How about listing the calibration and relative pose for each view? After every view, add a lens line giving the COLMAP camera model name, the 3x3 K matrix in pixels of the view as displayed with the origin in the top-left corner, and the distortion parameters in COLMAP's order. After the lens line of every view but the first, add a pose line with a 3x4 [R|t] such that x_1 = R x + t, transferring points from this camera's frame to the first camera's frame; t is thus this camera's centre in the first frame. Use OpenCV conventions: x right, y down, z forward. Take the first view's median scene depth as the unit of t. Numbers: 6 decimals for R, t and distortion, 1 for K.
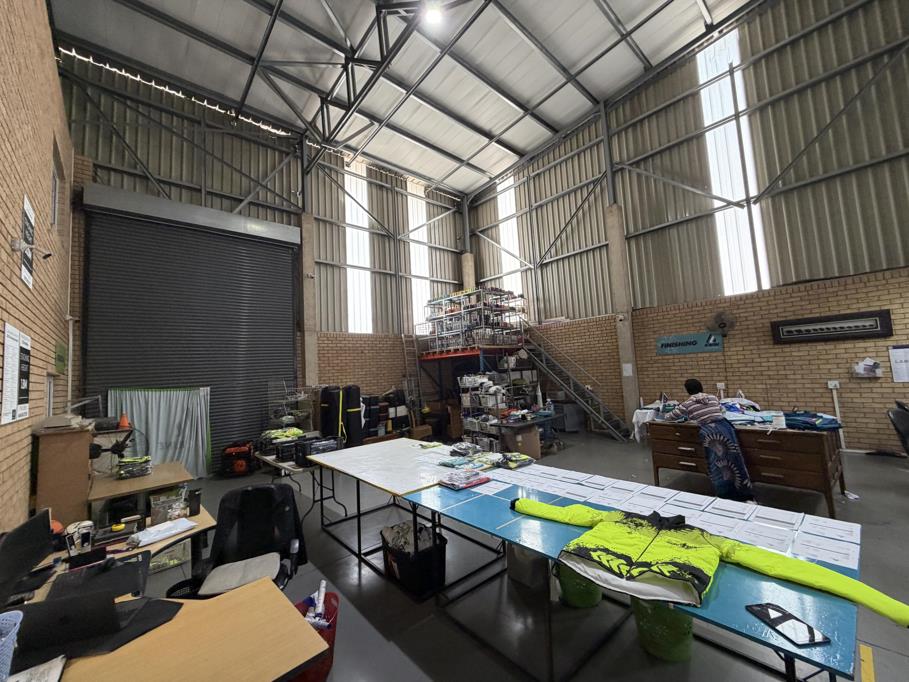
lens RADIAL K [[362.6, 0, 446.8], [0, 362.6, 341.0], [0, 0, 1]] dist [0.001519, 0.001014]
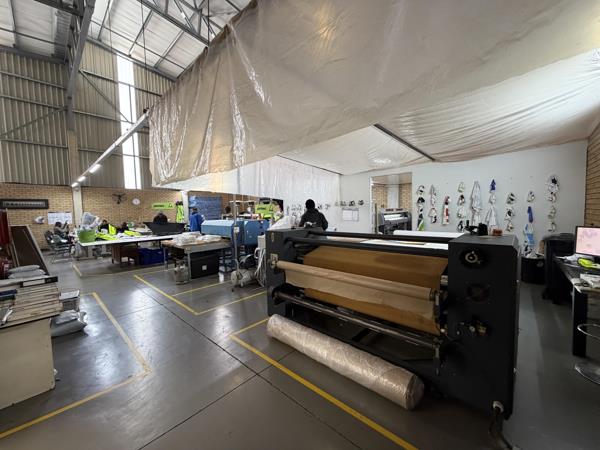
lens RADIAL K [[239.4, 0, 302.7], [0, 239.4, 225.9], [0, 0, 1]] dist [0.001519, 0.001014]
pose [[-0.104219, -0.001879, 0.994553, -0.603917], [-0.054636, 0.998499, -0.003839, 0.013967], [-0.993052, -0.054738, -0.104166, -0.554908]]
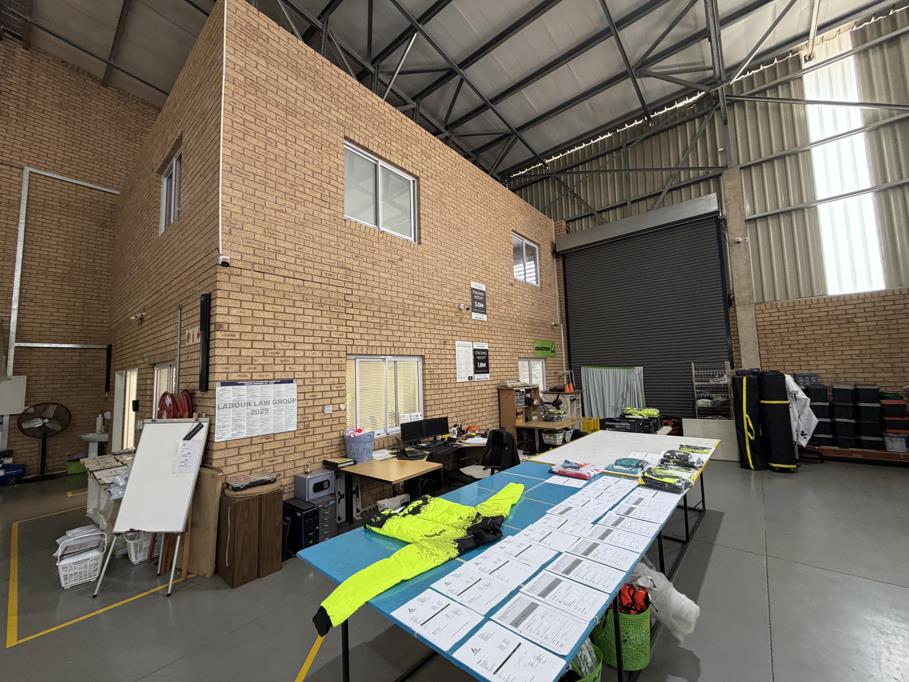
lens RADIAL K [[362.6, 0, 455.2], [0, 362.6, 339.0], [0, 0, 1]] dist [0.001519, 0.001014]
pose [[0.143194, -0.038753, -0.988936, 0.375506], [0.107305, 0.993950, -0.023412, -0.000441], [0.983860, -0.102766, 0.146486, 0.200705]]
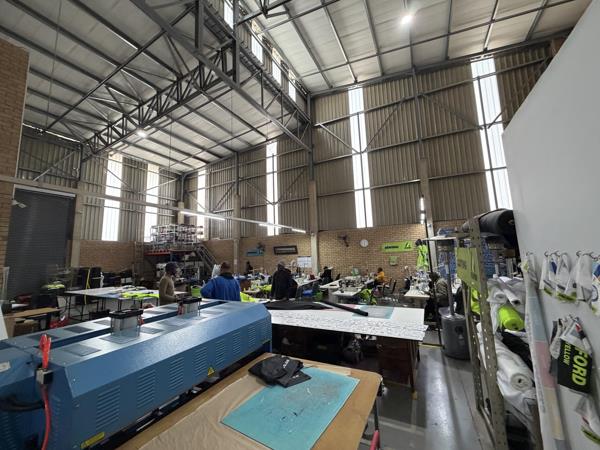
lens RADIAL K [[239.4, 0, 296.1], [0, 239.4, 225.3], [0, 0, 1]] dist [0.001519, 0.001014]
pose [[0.936194, 0.073324, 0.343749, 0.311854], [-0.052421, 0.996188, -0.069727, -0.079292], [-0.347552, 0.047258, 0.936469, -0.698485]]
